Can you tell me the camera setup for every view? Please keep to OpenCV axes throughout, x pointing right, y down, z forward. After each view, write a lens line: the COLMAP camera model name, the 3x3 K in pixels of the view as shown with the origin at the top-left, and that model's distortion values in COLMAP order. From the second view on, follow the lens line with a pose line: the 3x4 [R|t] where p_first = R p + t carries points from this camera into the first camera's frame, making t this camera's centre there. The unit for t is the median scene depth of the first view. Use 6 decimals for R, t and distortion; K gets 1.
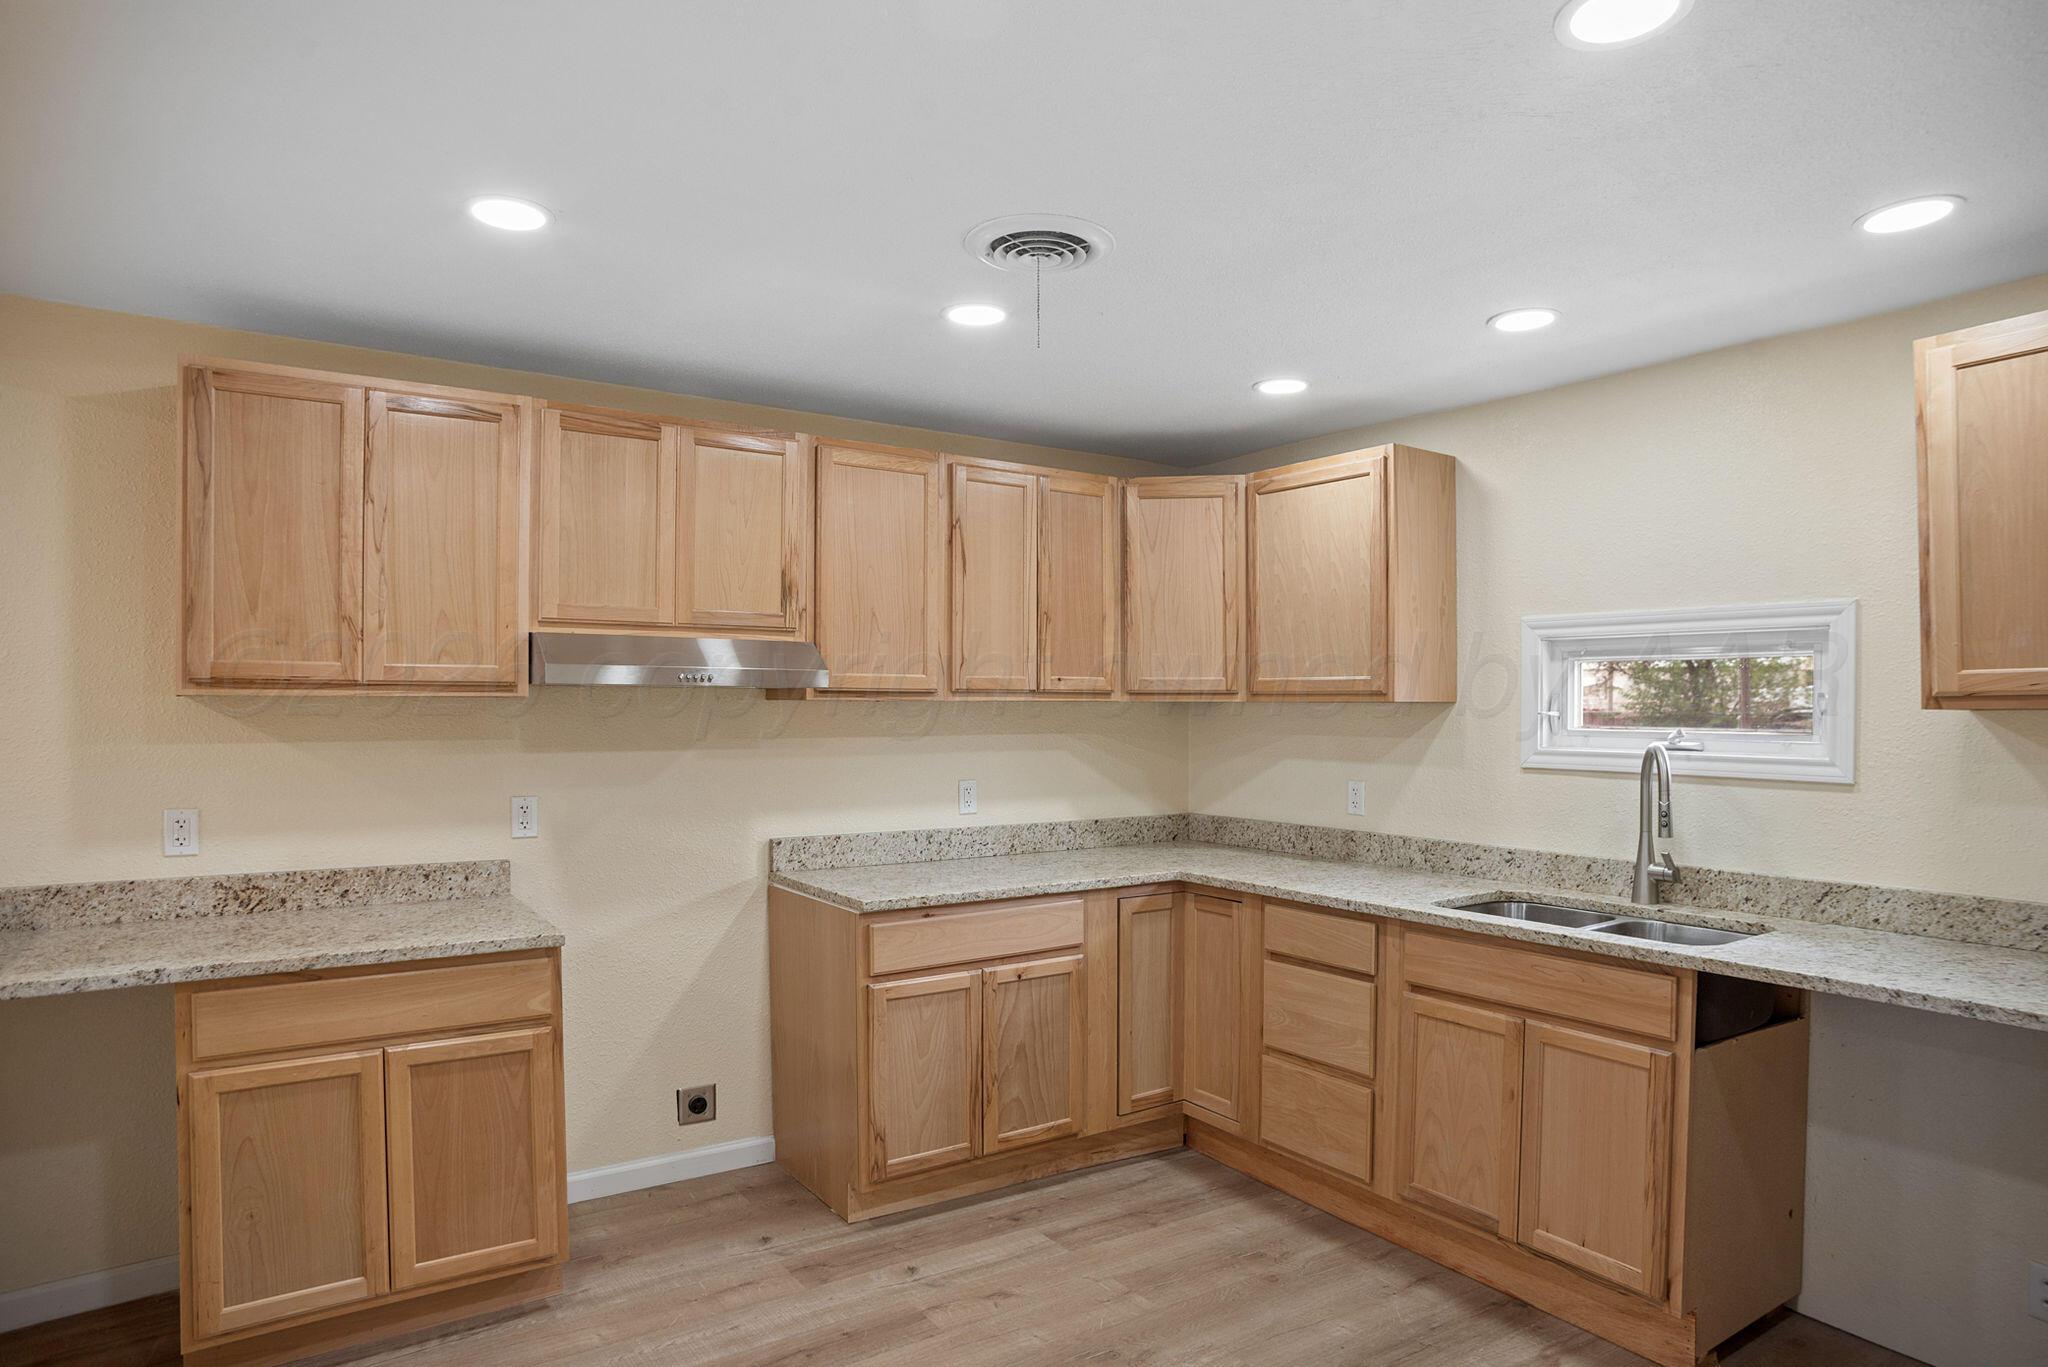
lens RADIAL K [[1181.3, 0, 1021.2], [0, 1181.3, 710.4], [0, 0, 1]] dist [-0.126282, 0.078331]
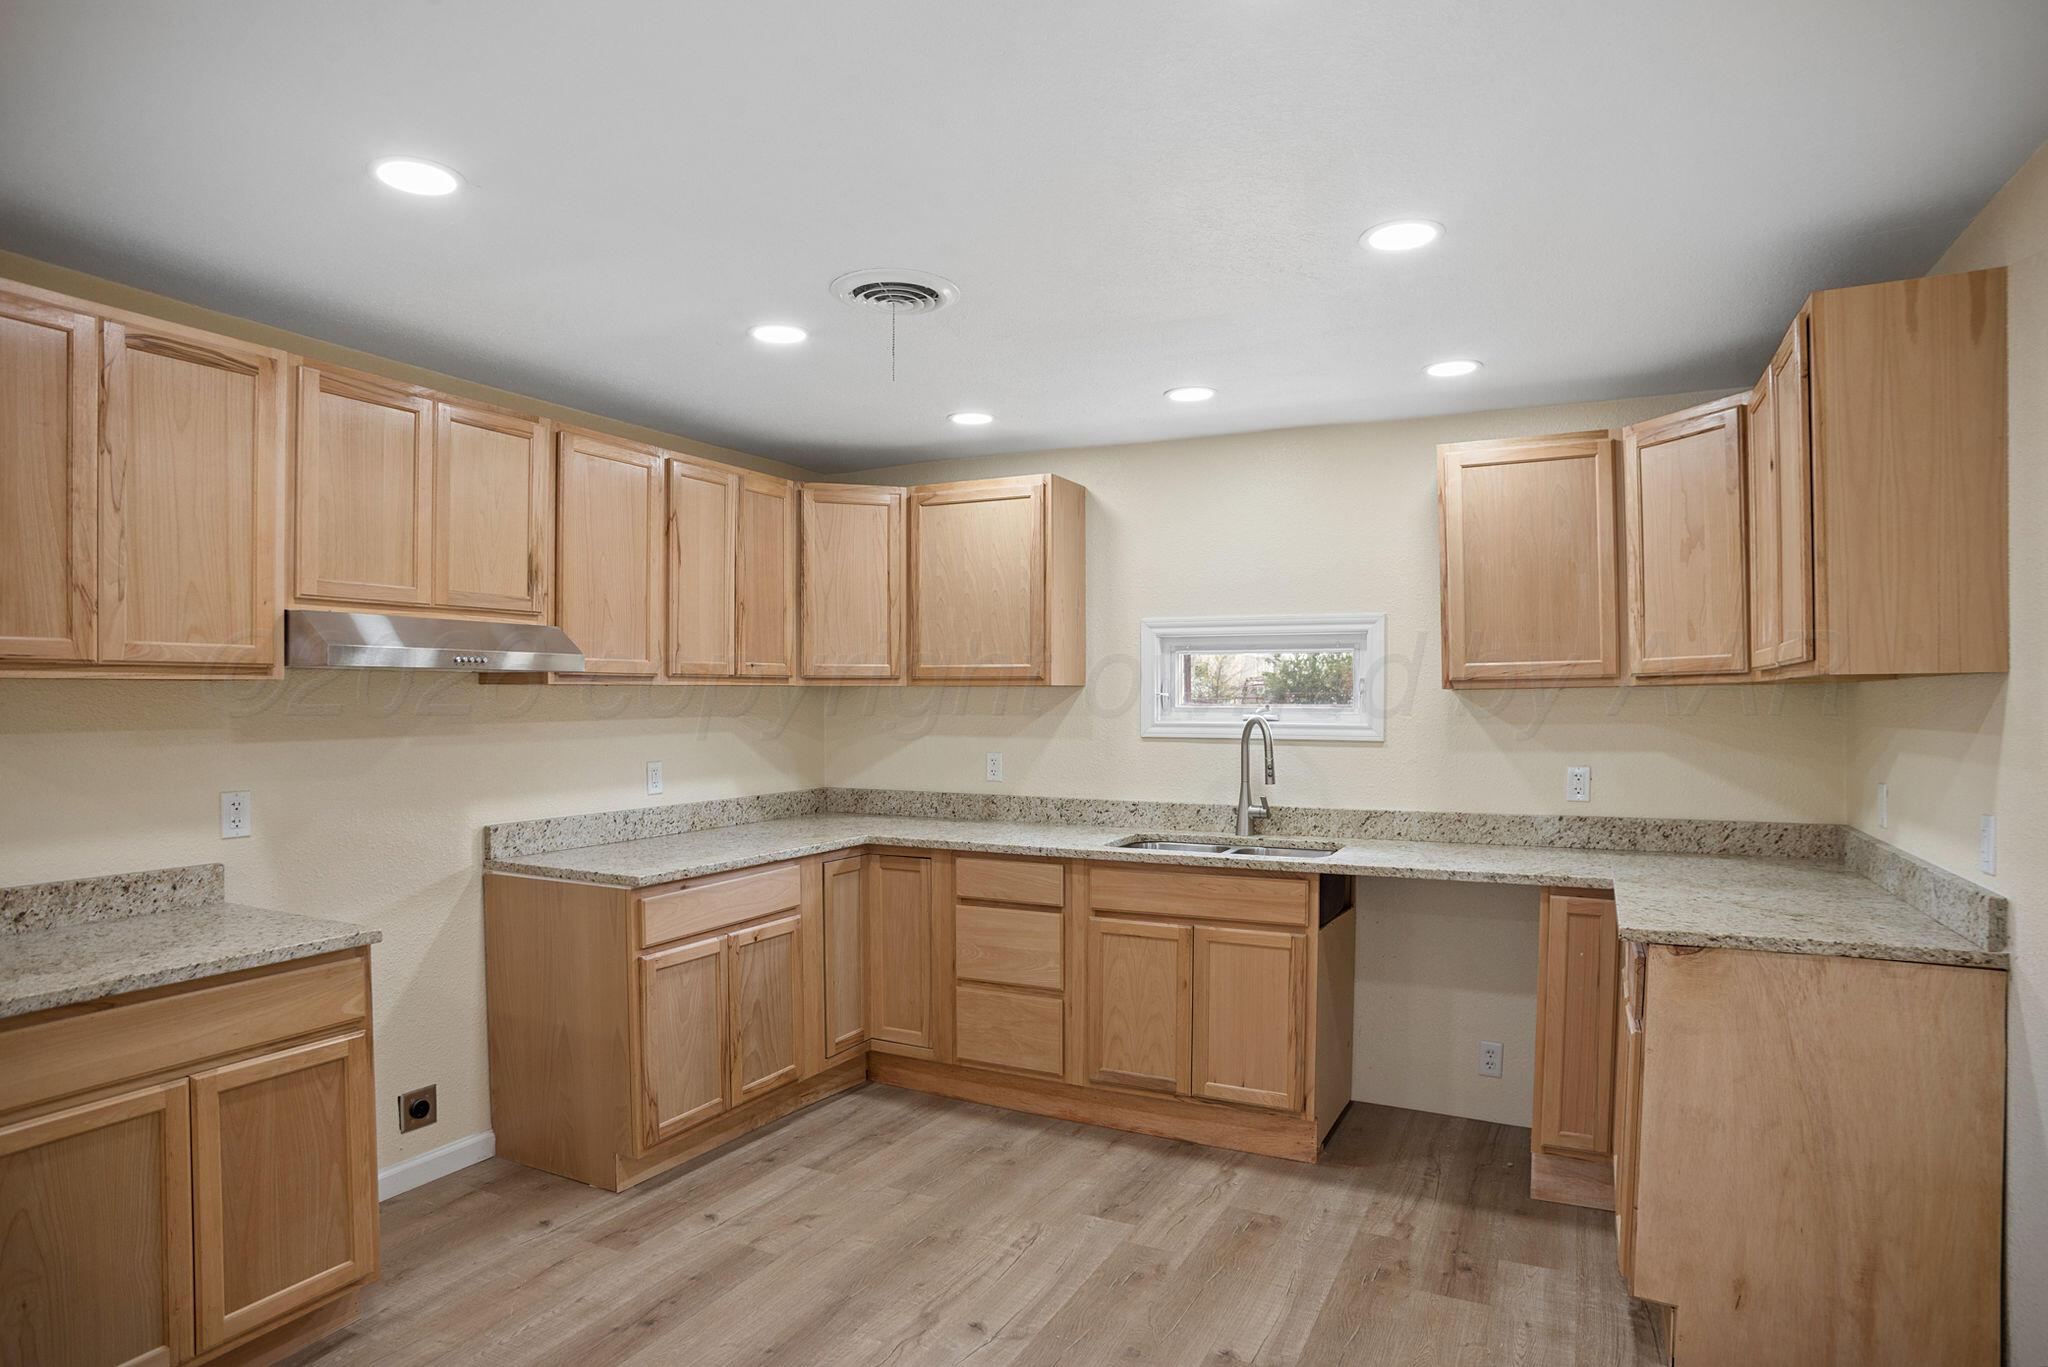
lens RADIAL K [[1157.3, 0, 1026.5], [0, 1157.3, 705.5], [0, 0, 1]] dist [-0.116516, 0.063860]
pose [[0.873022, -0.008773, 0.487602, -0.323054], [0.005499, 0.999952, 0.008145, 0.003991], [-0.487650, -0.004429, 0.873028, -0.050387]]
